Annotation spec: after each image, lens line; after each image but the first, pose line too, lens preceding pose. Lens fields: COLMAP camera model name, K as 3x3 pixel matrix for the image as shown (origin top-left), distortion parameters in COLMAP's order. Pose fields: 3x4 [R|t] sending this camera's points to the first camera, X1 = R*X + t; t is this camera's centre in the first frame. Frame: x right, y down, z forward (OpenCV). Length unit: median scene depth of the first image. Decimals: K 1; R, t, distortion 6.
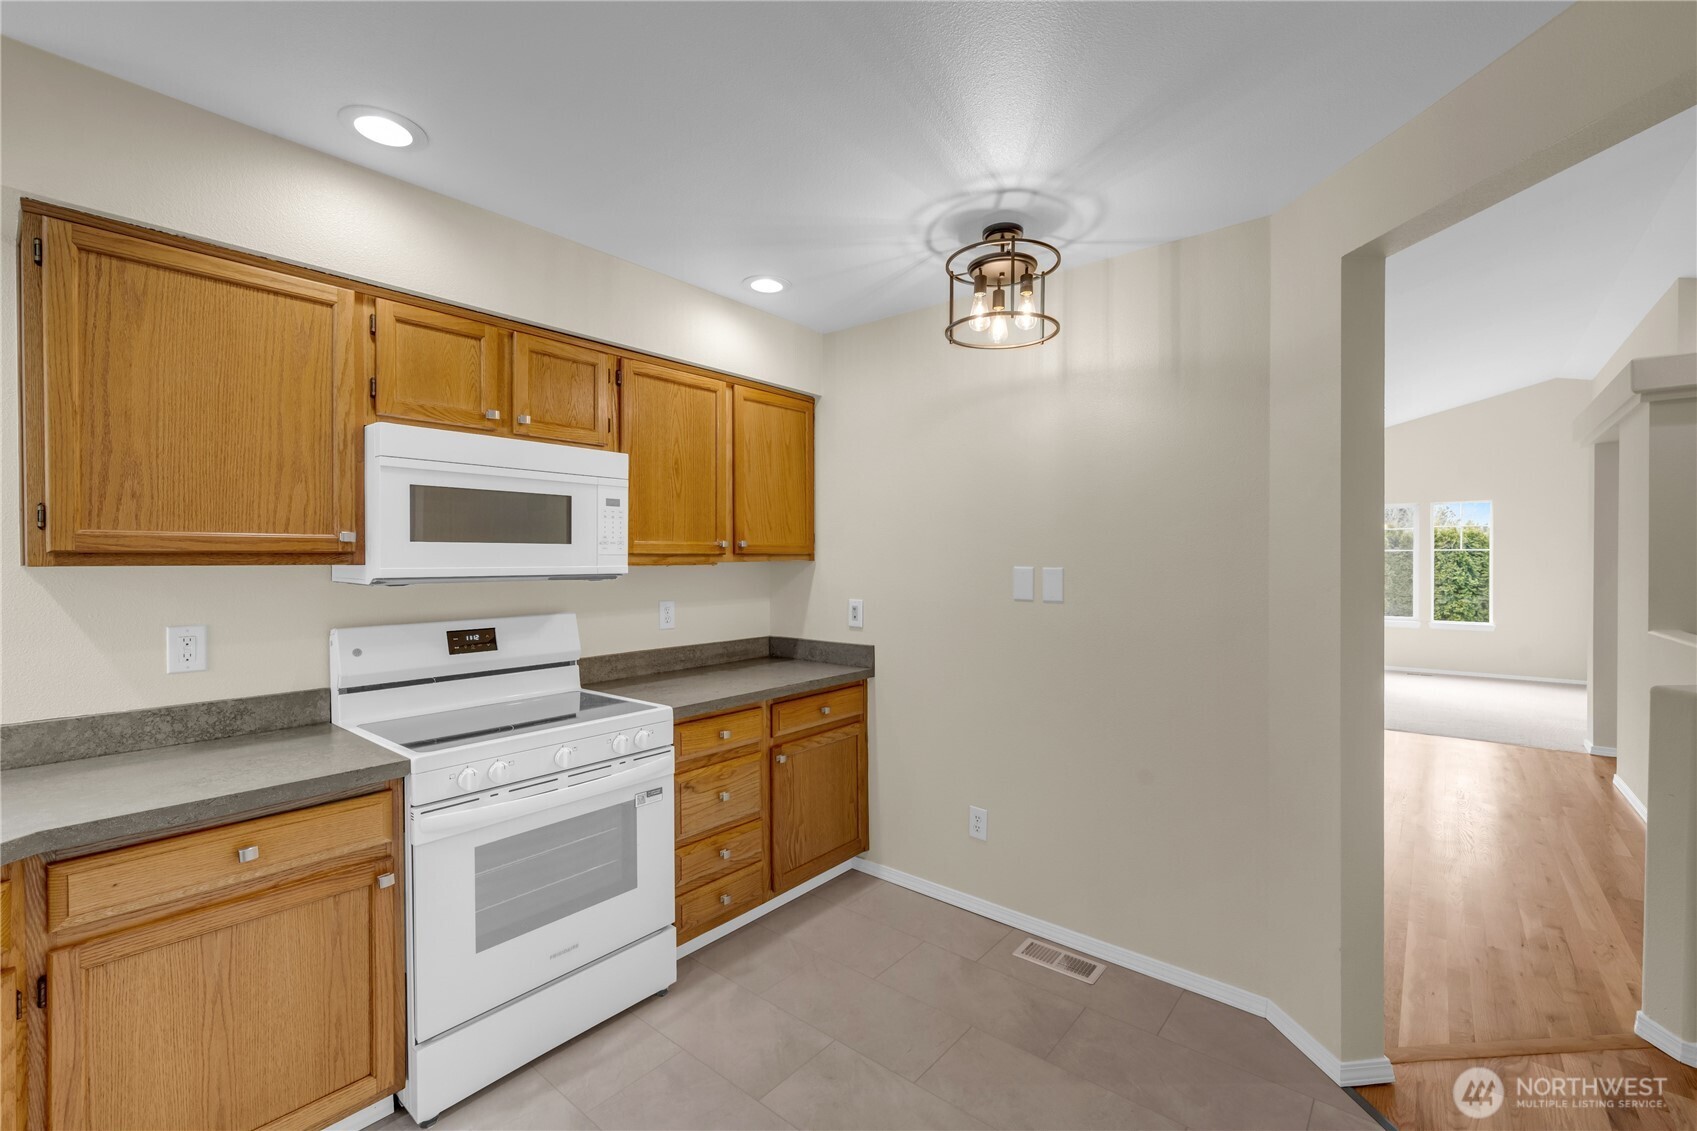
lens RADIAL K [[680.1, 0, 848.5], [0, 680.1, 565.5], [0, 0, 1]] dist [-0.000578, -0.000234]
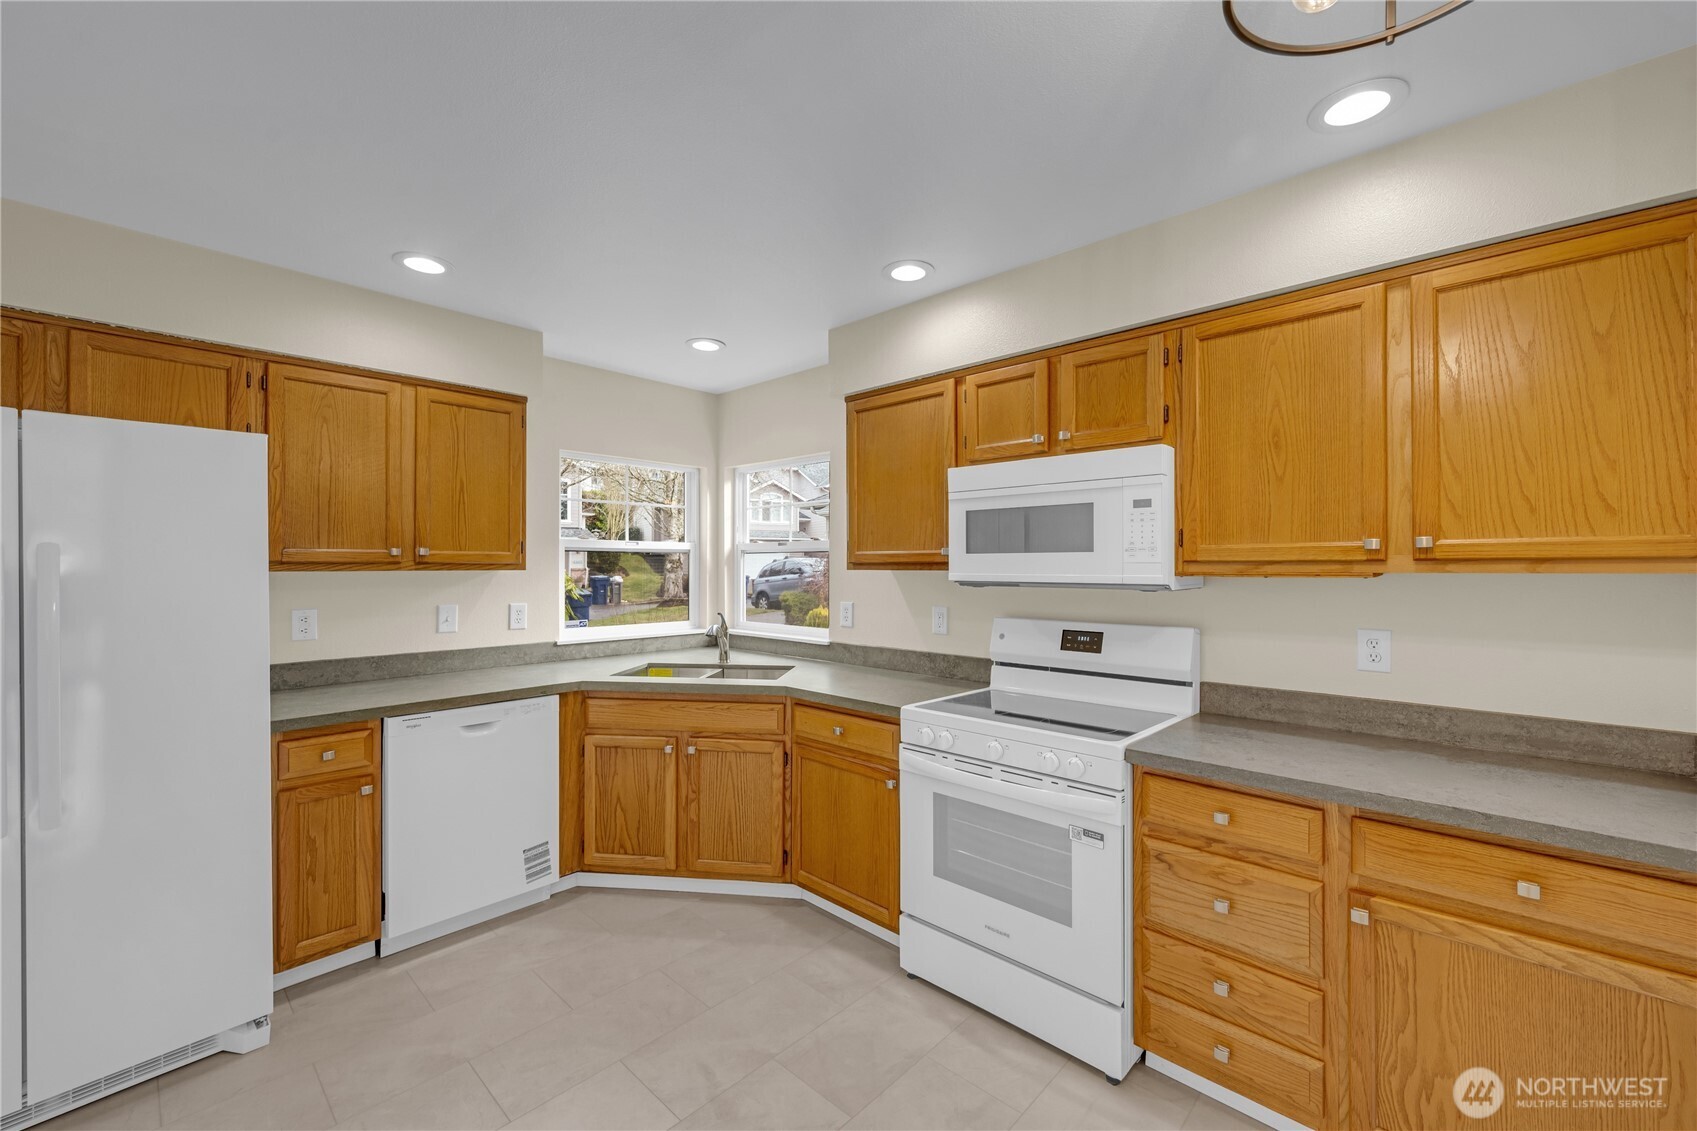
lens RADIAL K [[680.1, 0, 848.5], [0, 680.1, 565.5], [0, 0, 1]] dist [-0.000578, -0.000234]
pose [[-0.035196, 0.004228, -0.999371, 0.567984], [-0.008089, 0.999957, 0.004516, -0.013810], [0.999348, 0.008243, -0.035160, 0.676074]]
